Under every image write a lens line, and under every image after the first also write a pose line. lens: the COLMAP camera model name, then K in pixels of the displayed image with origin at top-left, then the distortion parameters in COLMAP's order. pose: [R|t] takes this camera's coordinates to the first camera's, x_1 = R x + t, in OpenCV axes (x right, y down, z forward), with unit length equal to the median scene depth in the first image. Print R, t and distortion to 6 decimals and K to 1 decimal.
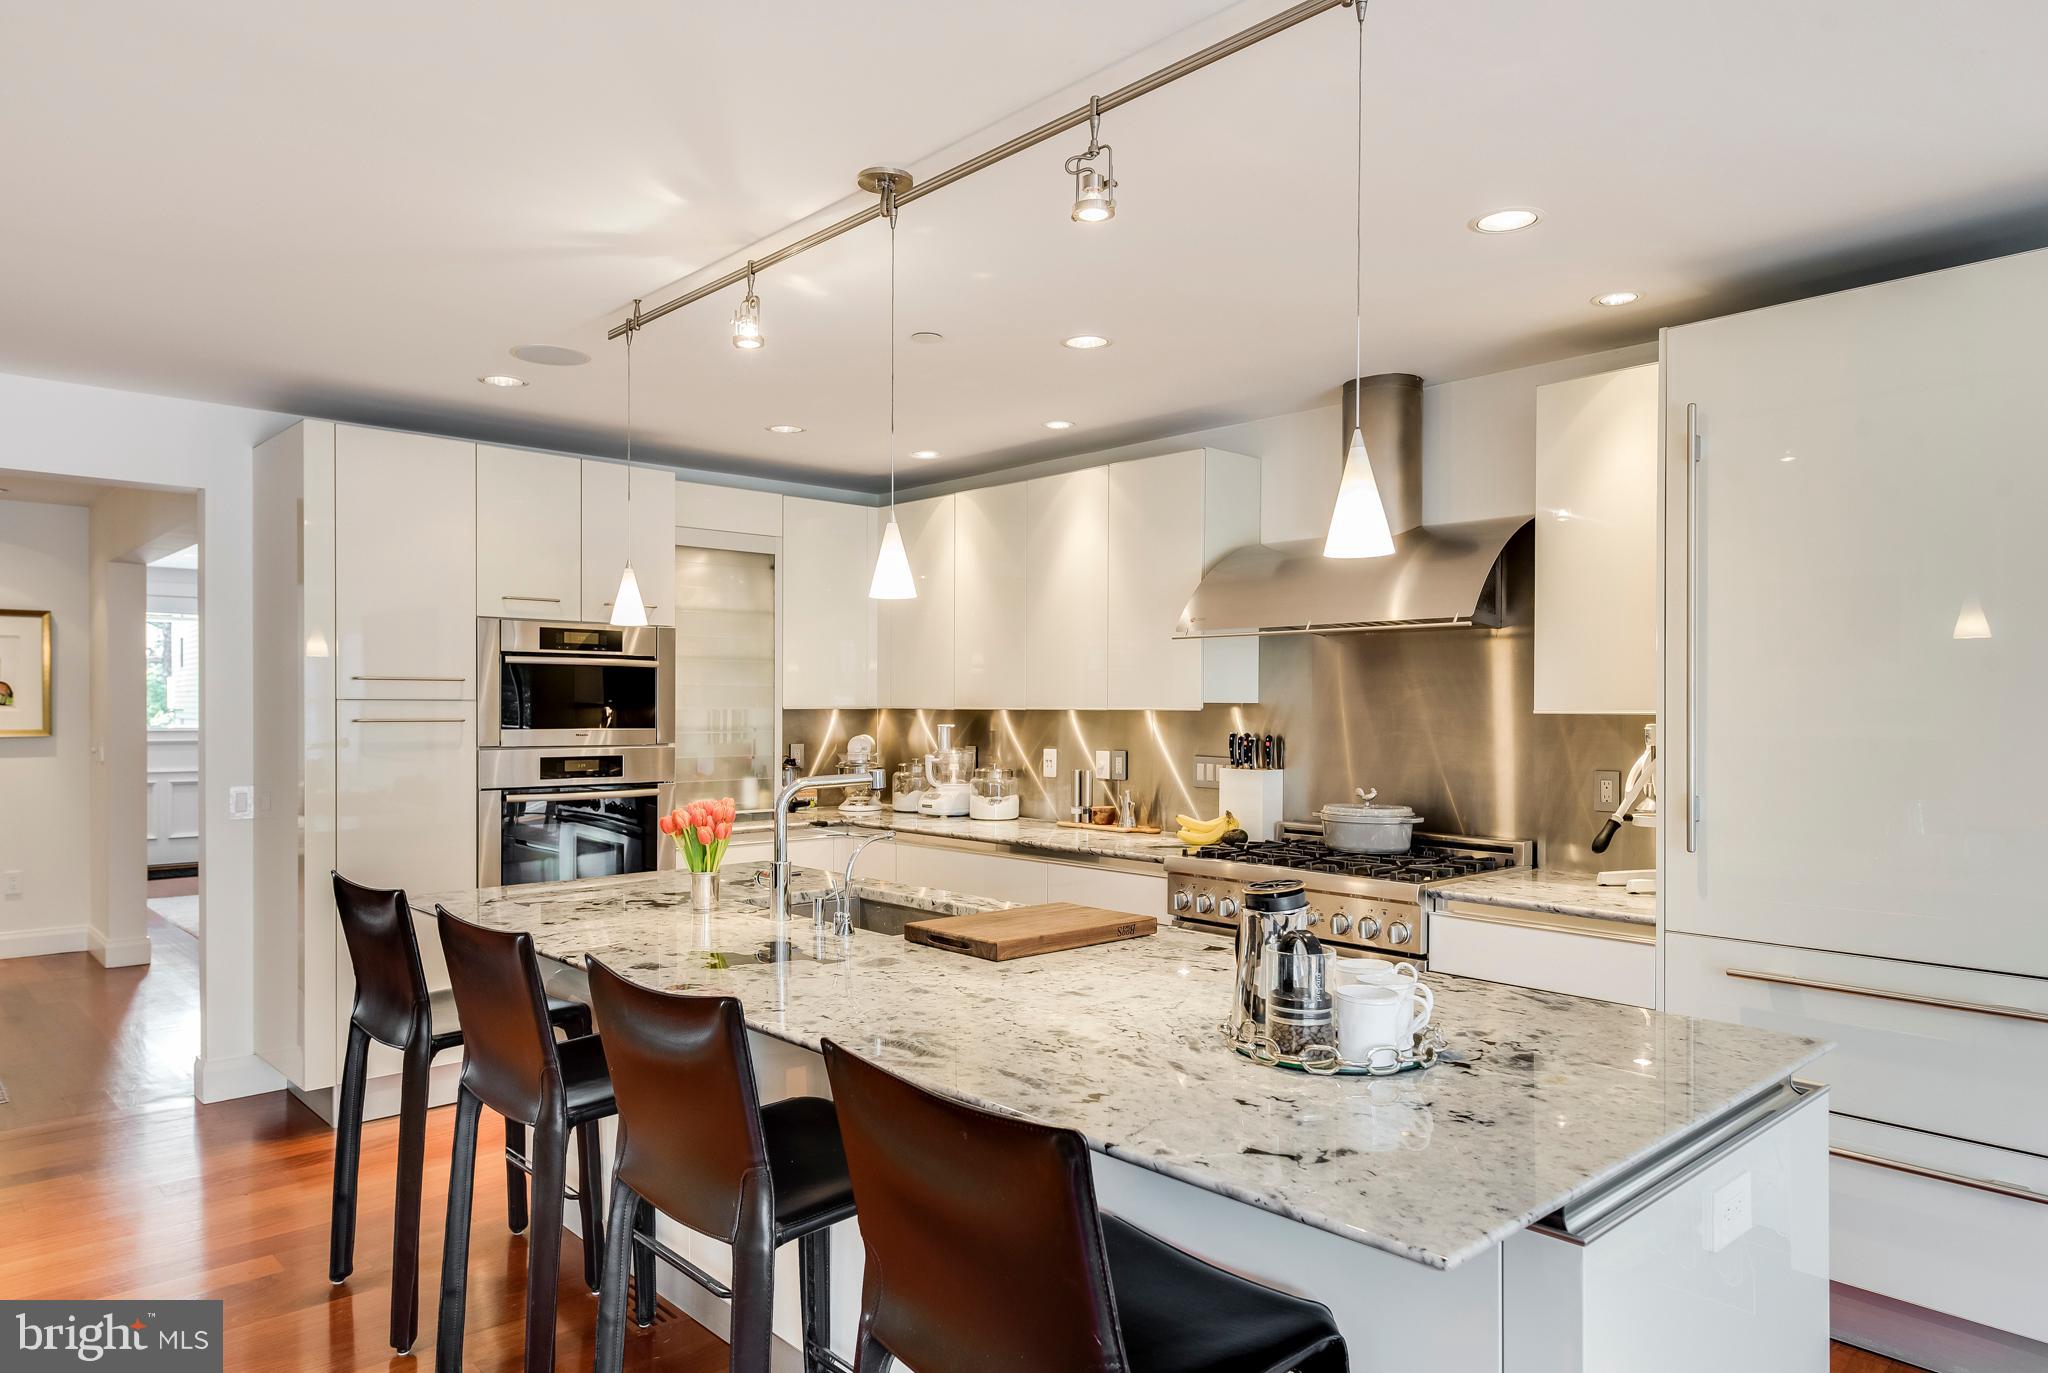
lens RADIAL K [[1290.1, 0, 1016.7], [0, 1290.1, 737.1], [0, 0, 1]] dist [-0.003338, -0.000021]
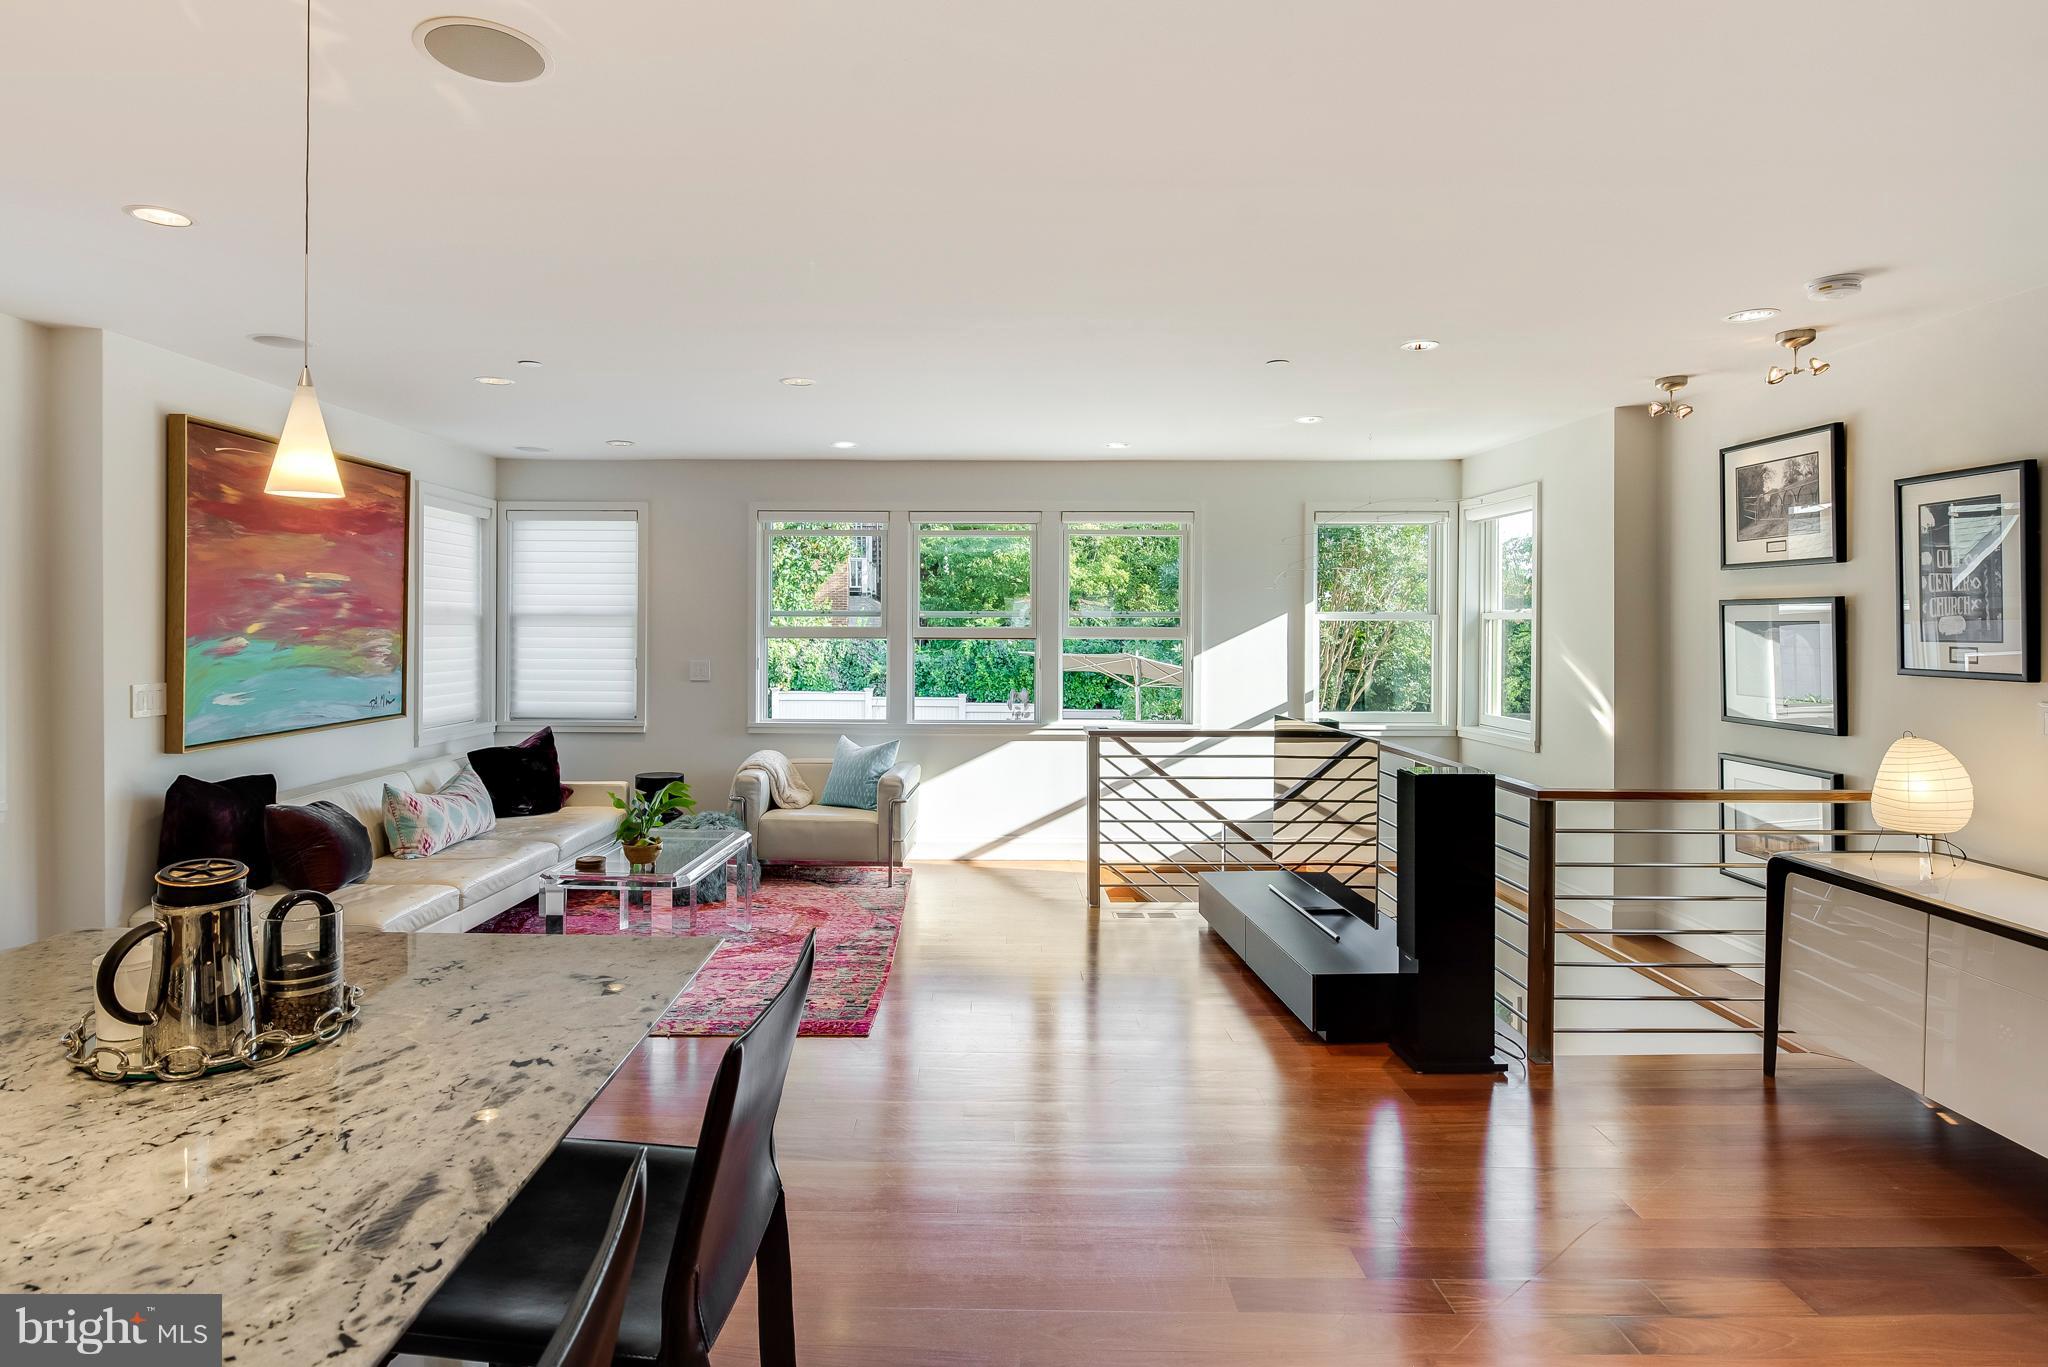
lens RADIAL K [[1101.4, 0, 968.0], [0, 1101.4, 629.7], [0, 0, 1]] dist [0.000561, 0.000122]
pose [[-0.724691, -0.008888, 0.689017, -0.267022], [0.009442, 0.999695, 0.022826, -0.020602], [-0.689010, 0.023047, -0.724386, 0.493038]]
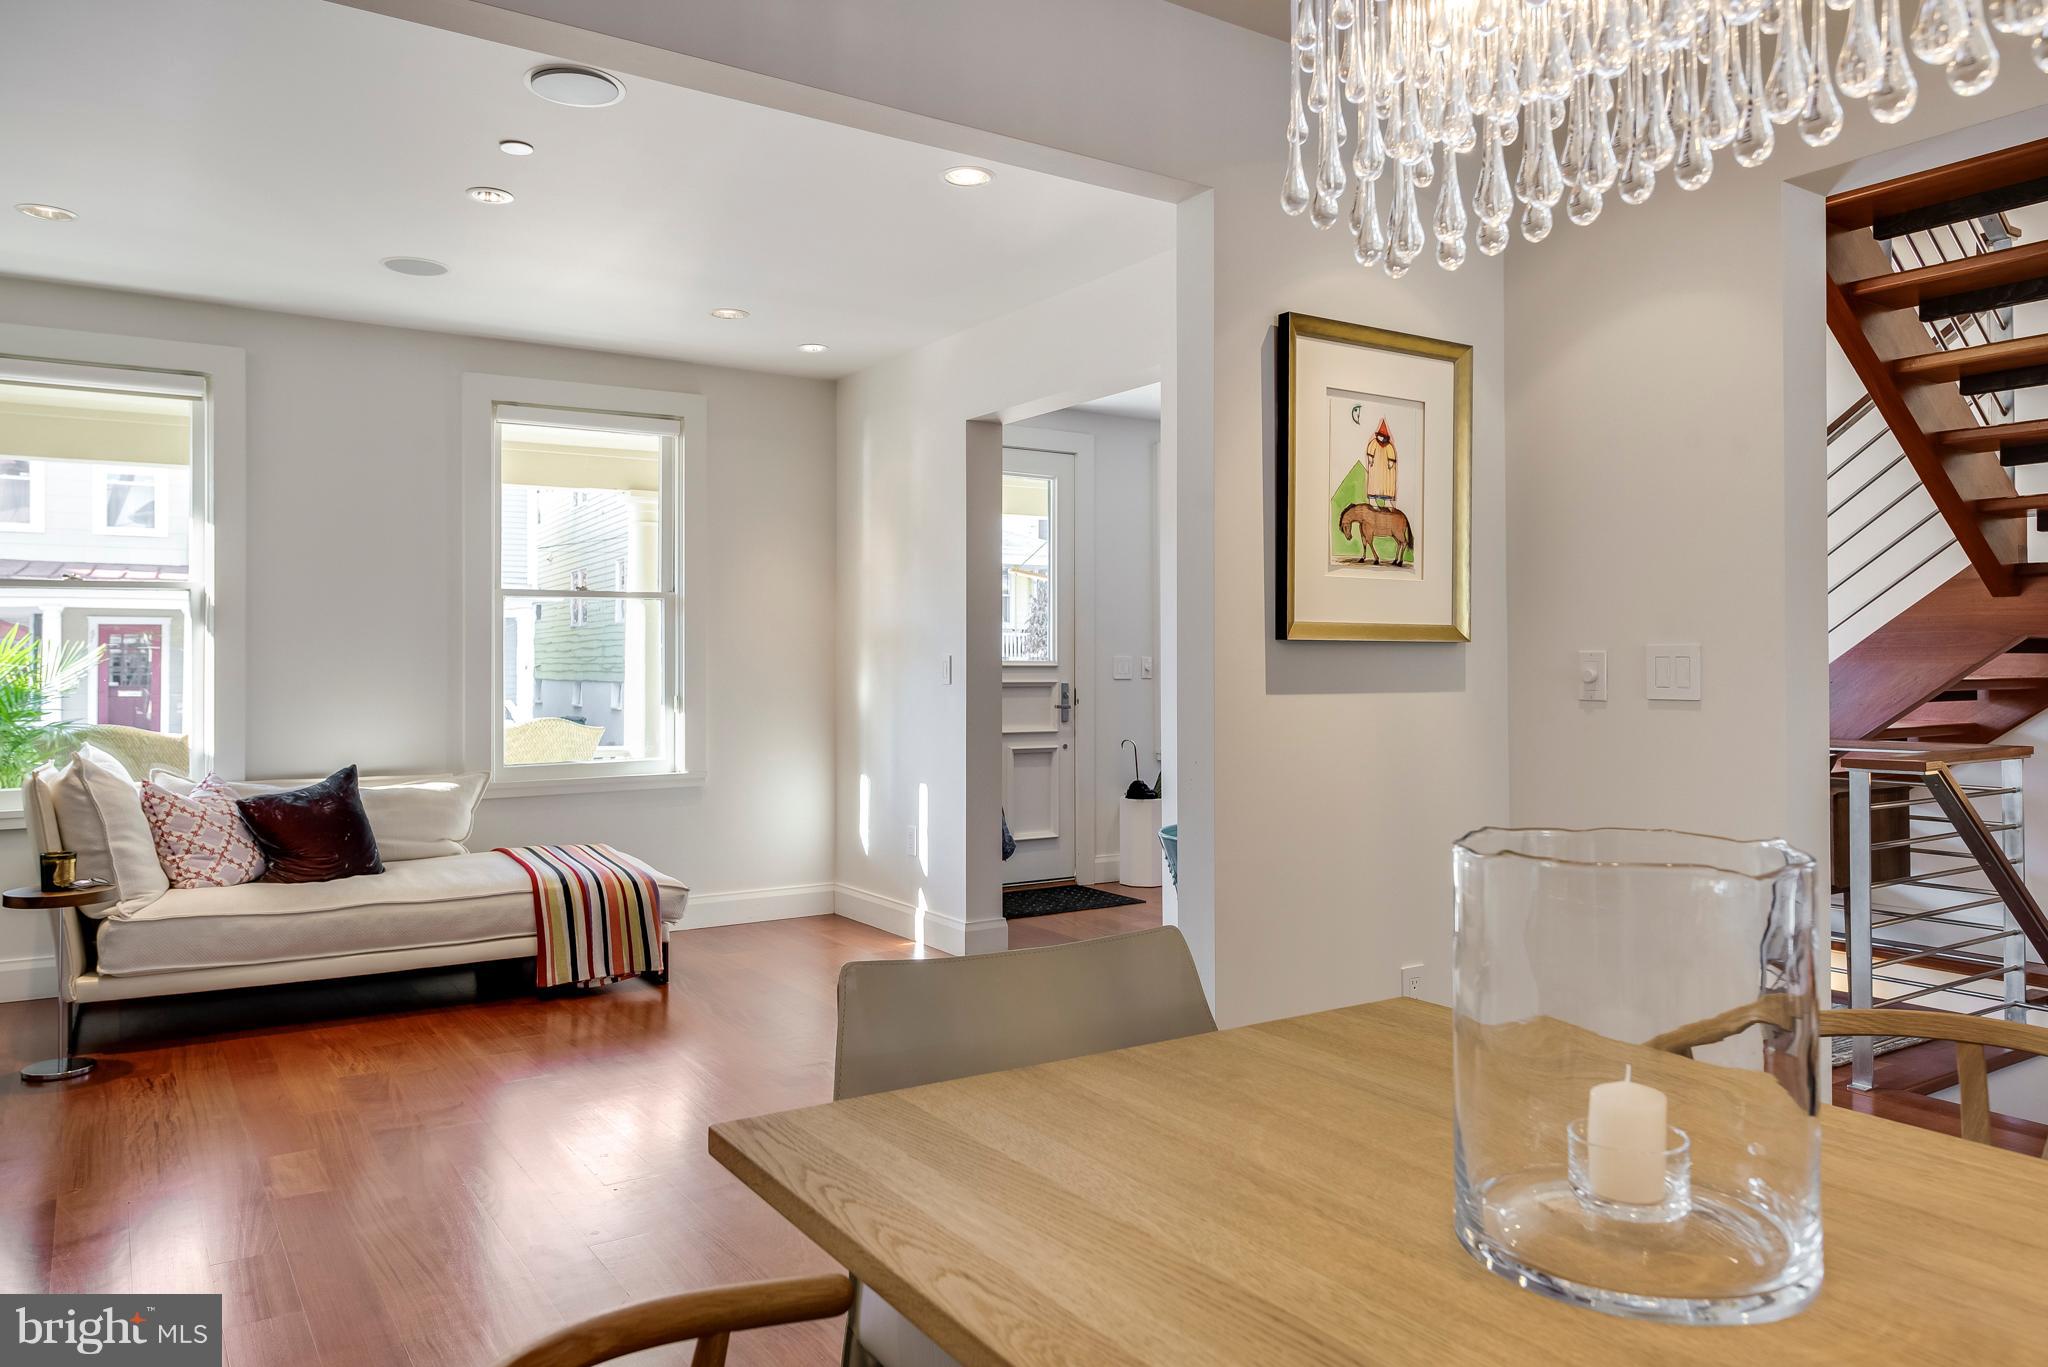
lens RADIAL K [[1371.2, 0, 968.8], [0, 1371.2, 671.4], [0, 0, 1]] dist [-0.001453, 0.000906]
pose [[0.980696, -0.005060, -0.195475, -1.300179], [0.000901, 0.999771, -0.021362, 0.027787], [0.195539, 0.020773, 0.980476, 0.843097]]
